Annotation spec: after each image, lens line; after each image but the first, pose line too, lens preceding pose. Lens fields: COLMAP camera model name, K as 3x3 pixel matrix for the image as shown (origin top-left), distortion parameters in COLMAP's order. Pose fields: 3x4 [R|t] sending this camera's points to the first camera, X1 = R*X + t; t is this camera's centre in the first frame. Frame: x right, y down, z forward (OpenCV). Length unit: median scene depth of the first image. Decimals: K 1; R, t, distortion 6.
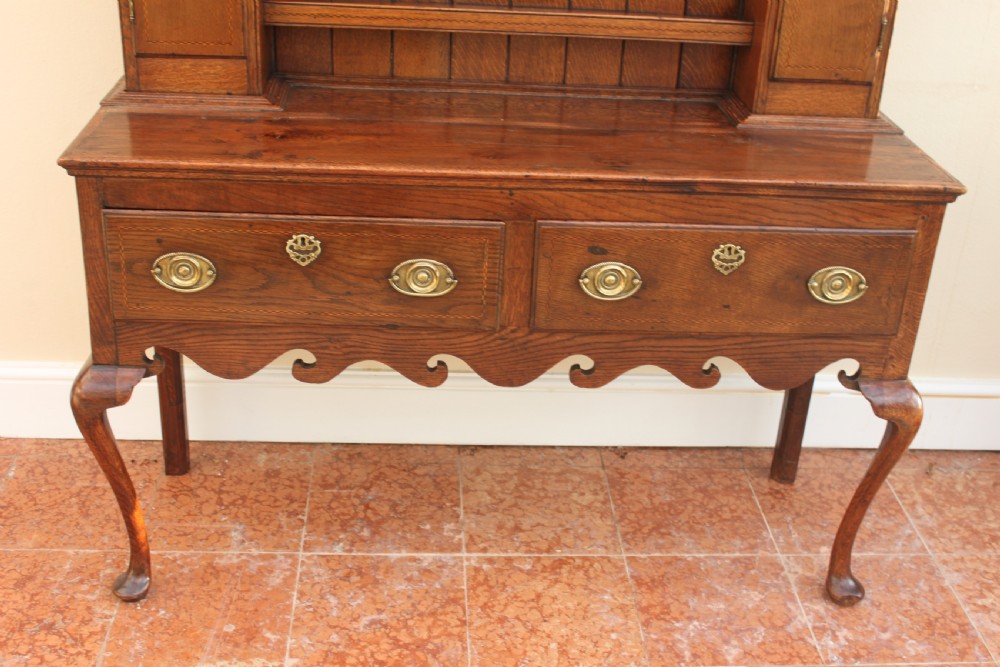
lens RADIAL K [[1211.5, 0, 512.8], [0, 1211.5, 342.2], [0, 0, 1]] dist [-0.072110, 0.000000]
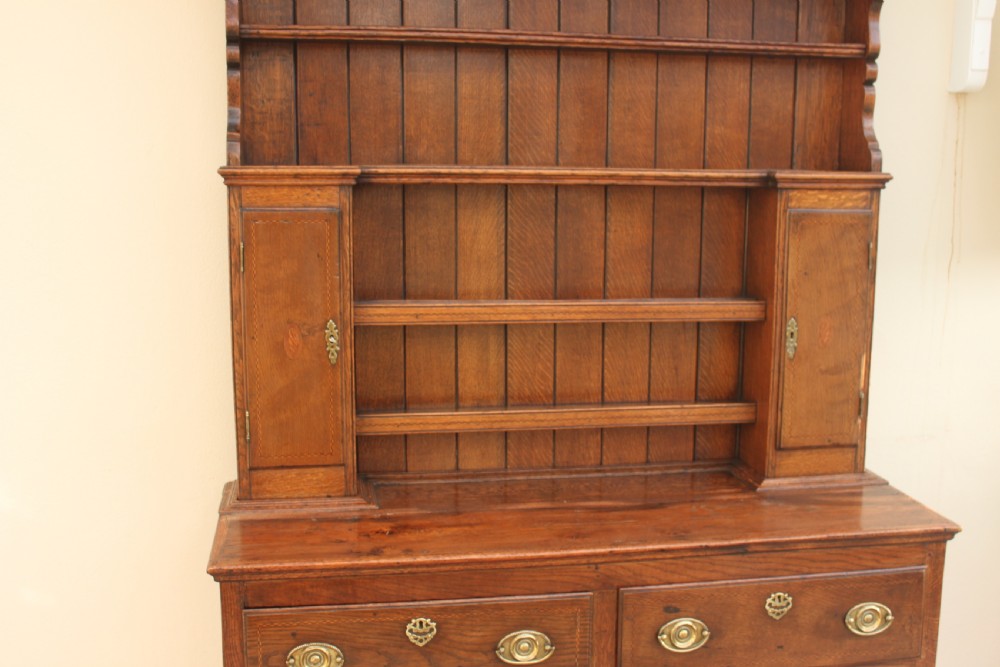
lens RADIAL K [[1109.8, 0, 513.4], [0, 1109.8, 332.6], [0, 0, 1]] dist [-0.090030, 0.000000]
pose [[0.992726, -0.061722, 0.103367, -0.157443], [0.089486, 0.952663, -0.290561, -0.032014], [-0.080539, 0.297697, 0.951257, -0.066960]]
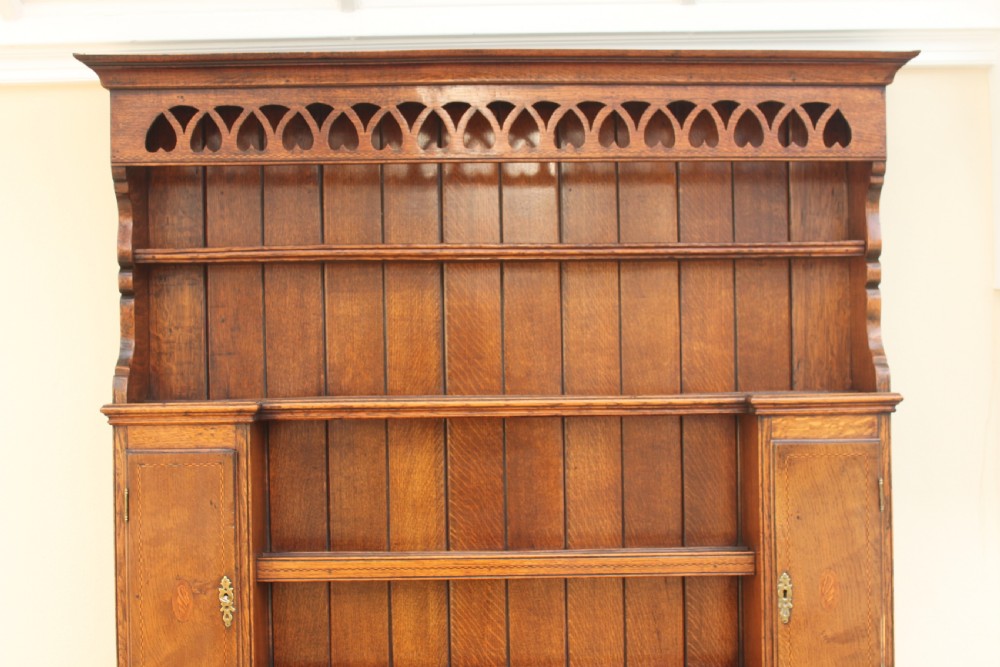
lens RADIAL K [[1275.4, 0, 514.2], [0, 1275.4, 320.7], [0, 0, 1]] dist [-0.066833, 0.000000]
pose [[0.996741, -0.069462, -0.041023, 0.069008], [0.042560, 0.884782, -0.464057, -0.051858], [0.068531, 0.460798, 0.884855, -0.071720]]
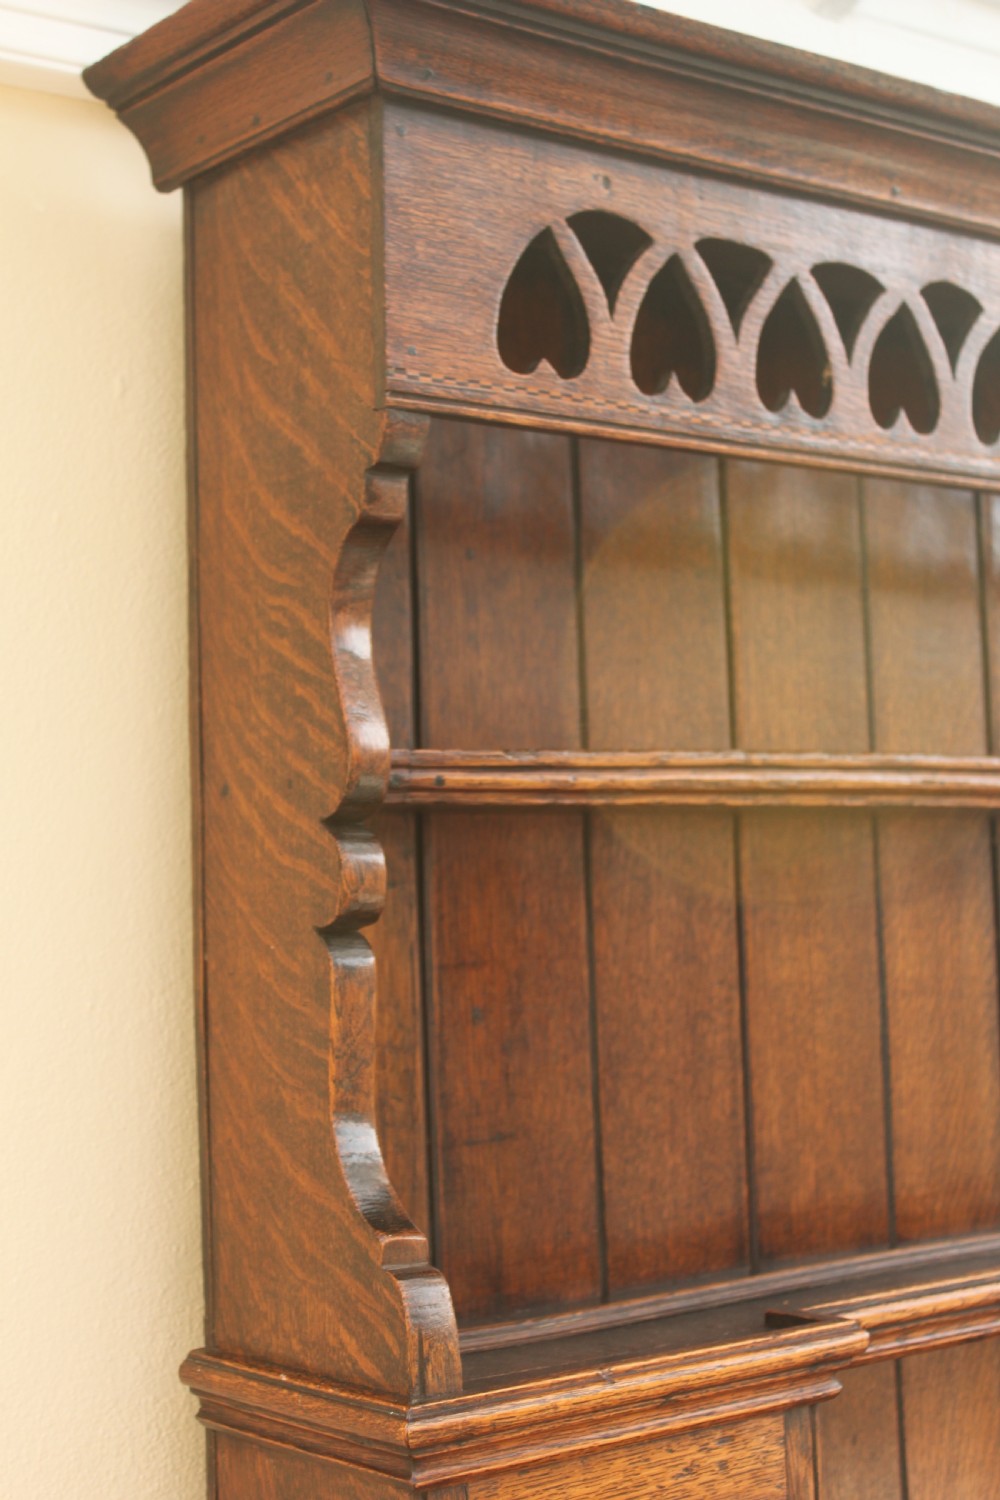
lens RADIAL K [[2359.0, 0, 507.0], [0, 2359.0, 702.6], [0, 0, 1]] dist [-0.017176, 0.000000]
pose [[0.821728, -0.031044, 0.569034, -0.535868], [0.322238, 0.848870, -0.419025, -0.397952], [-0.470028, 0.527689, 0.707544, 0.442997]]
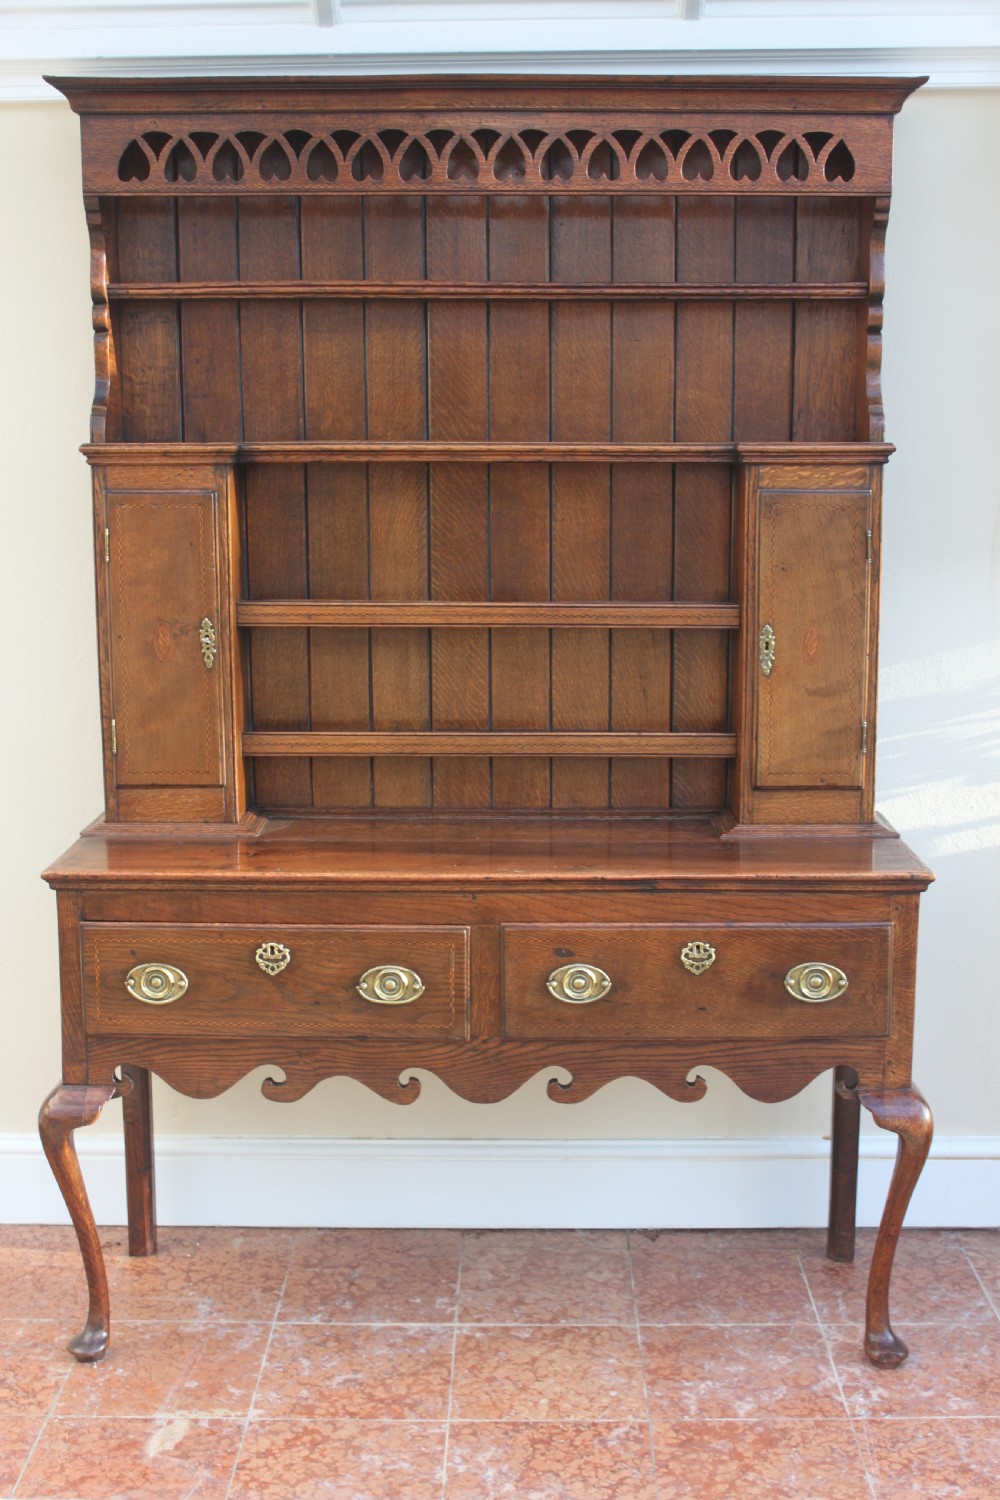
lens RADIAL K [[1913.0, 0, 504.3], [0, 1913.0, 780.2], [0, 0, 1]] dist [-0.066833, 0.000000]
pose [[0.995373, -0.041712, -0.086559, 0.148717], [0.014845, 0.956799, -0.290372, 0.222823], [0.094932, 0.287743, 0.952991, -0.498103]]
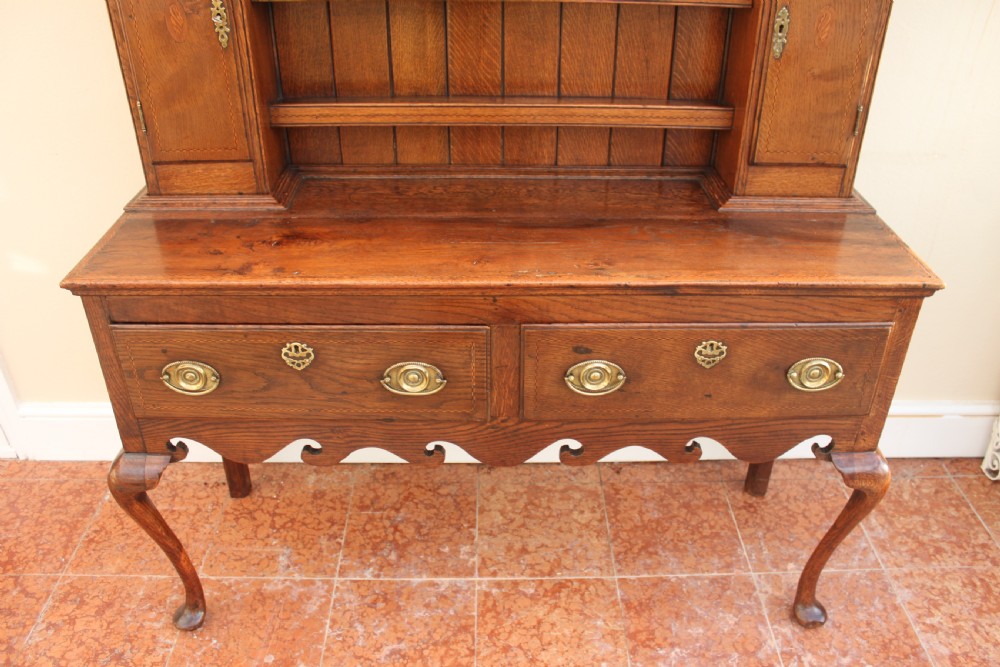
lens RADIAL K [[832.6, 0, 511.3], [0, 832.6, 340.2], [0, 0, 1]] dist [-0.165488, 0.135009]
pose [[0.998165, -0.013112, -0.059117, 0.047241], [0.018290, 0.995961, 0.087909, -0.133139], [0.057726, -0.088829, 0.994373, 0.271423]]
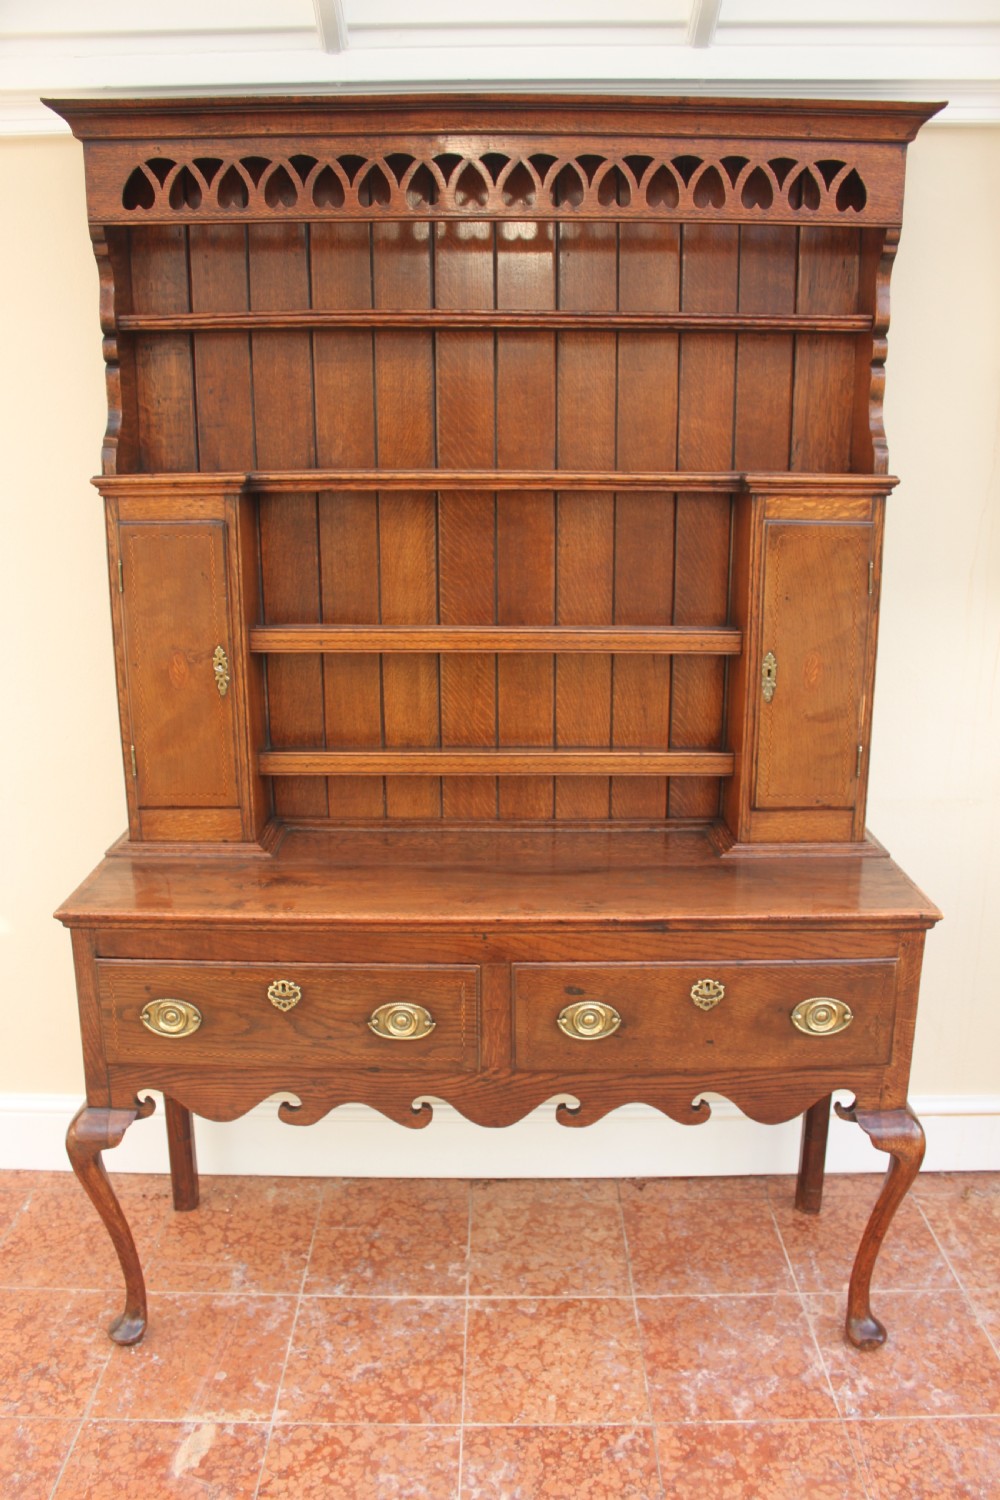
lens RADIAL K [[1248.9, 0, 498.8], [0, 1248.9, 773.6], [0, 0, 1]] dist [-0.165488, 0.135009]
pose [[0.996077, -0.036228, -0.080735, 0.088263], [0.018601, 0.977690, -0.209227, -0.033800], [0.086514, 0.206905, 0.974528, -0.039266]]
